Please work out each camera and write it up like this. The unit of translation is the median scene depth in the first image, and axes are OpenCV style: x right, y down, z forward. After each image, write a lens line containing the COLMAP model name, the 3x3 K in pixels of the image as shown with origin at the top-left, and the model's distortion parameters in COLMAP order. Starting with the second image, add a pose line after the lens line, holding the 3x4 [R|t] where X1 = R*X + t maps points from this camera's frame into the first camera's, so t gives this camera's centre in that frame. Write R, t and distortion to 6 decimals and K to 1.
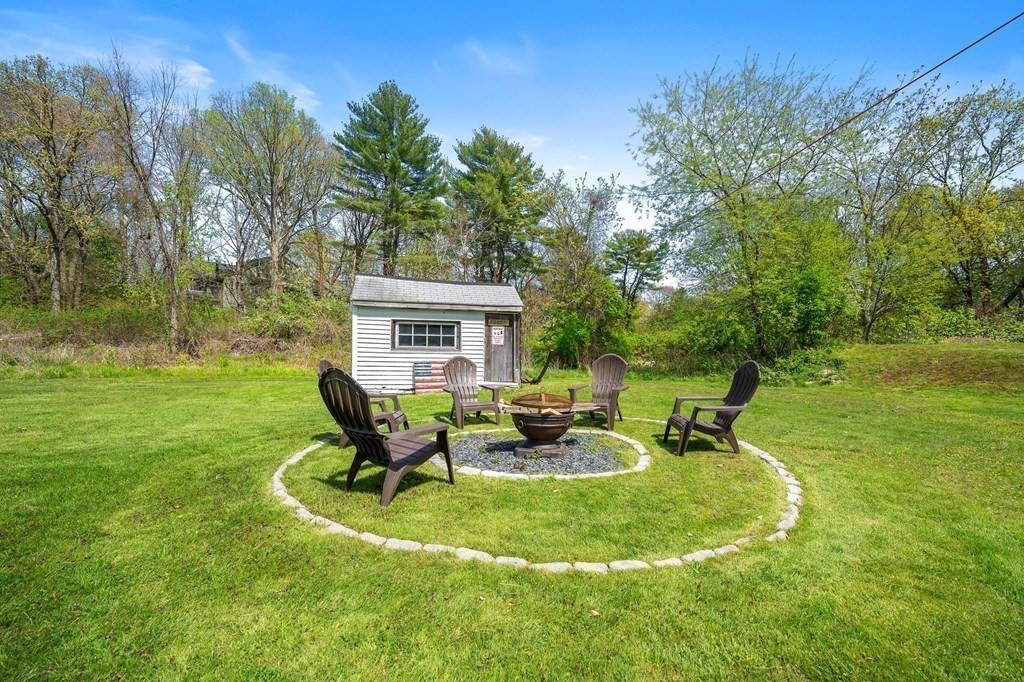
lens RADIAL K [[419.7, 0, 505.7], [0, 419.7, 345.8], [0, 0, 1]] dist [0.000407, -0.000042]
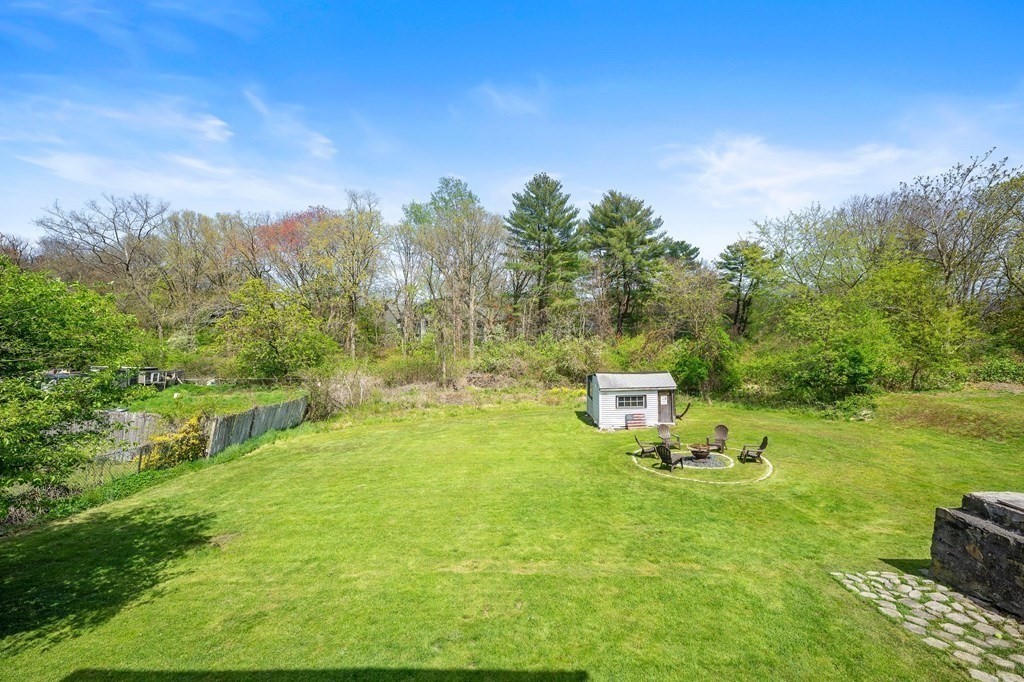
lens RADIAL K [[421.2, 0, 512.0], [0, 421.2, 341.0], [0, 0, 1]] dist [-0.000073, -0.000023]
pose [[0.973248, -0.030986, -0.227656, -0.210468], [0.033972, 0.999380, 0.009208, -0.285388], [0.227230, -0.016696, 0.973698, -0.946716]]
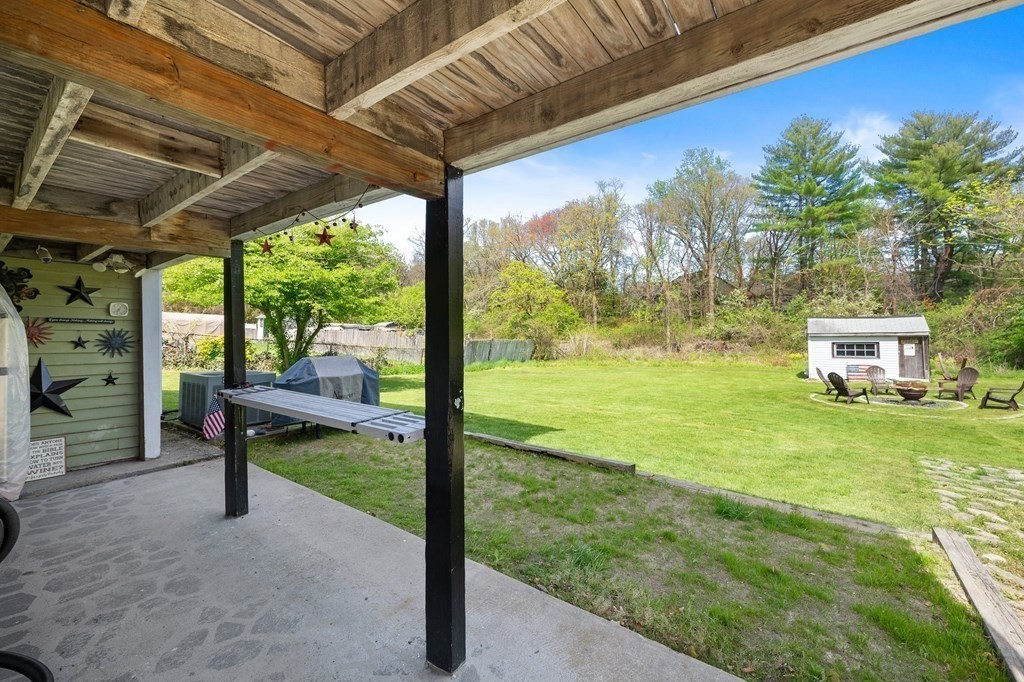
lens RADIAL K [[422.7, 0, 517.3], [0, 422.7, 327.4], [0, 0, 1]] dist [-0.001594, -0.000309]
pose [[0.659449, -0.035899, -0.750891, 0.167057], [0.024741, 0.999354, -0.026050, -0.083672], [0.751342, -0.001399, 0.659912, -0.976025]]
